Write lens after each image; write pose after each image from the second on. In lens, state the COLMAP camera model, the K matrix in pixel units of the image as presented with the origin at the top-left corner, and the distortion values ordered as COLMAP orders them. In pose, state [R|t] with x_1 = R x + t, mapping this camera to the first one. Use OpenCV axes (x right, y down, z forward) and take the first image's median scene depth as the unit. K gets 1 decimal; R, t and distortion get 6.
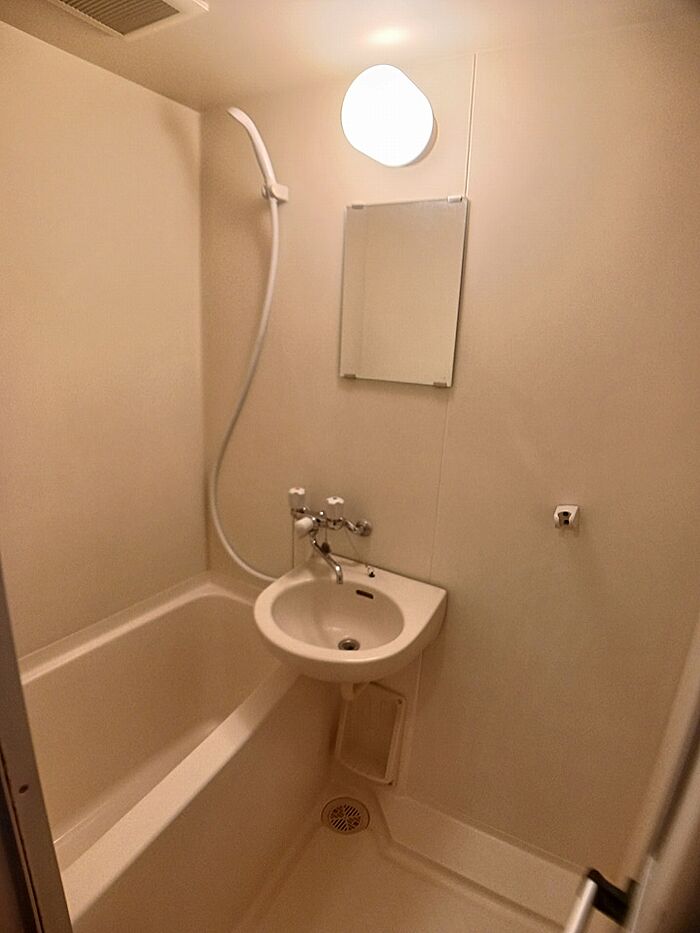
lens RADIAL K [[507.5, 0, 347.8], [0, 507.5, 467.2], [0, 0, 1]] dist [-0.063207, 0.000164]
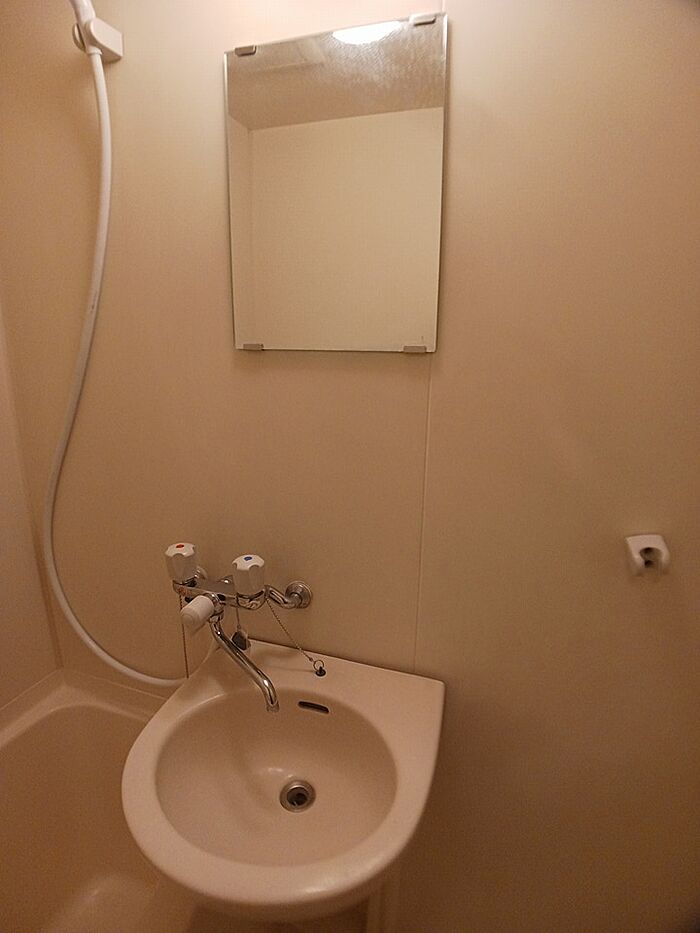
lens RADIAL K [[507.5, 0, 352.8], [0, 507.5, 464.9], [0, 0, 1]] dist [-0.063207, 0.000164]
pose [[0.973498, -0.093681, 0.208626, -0.018421], [0.093958, 0.995539, 0.008603, -0.038290], [-0.208501, 0.011227, 0.977958, 0.400303]]
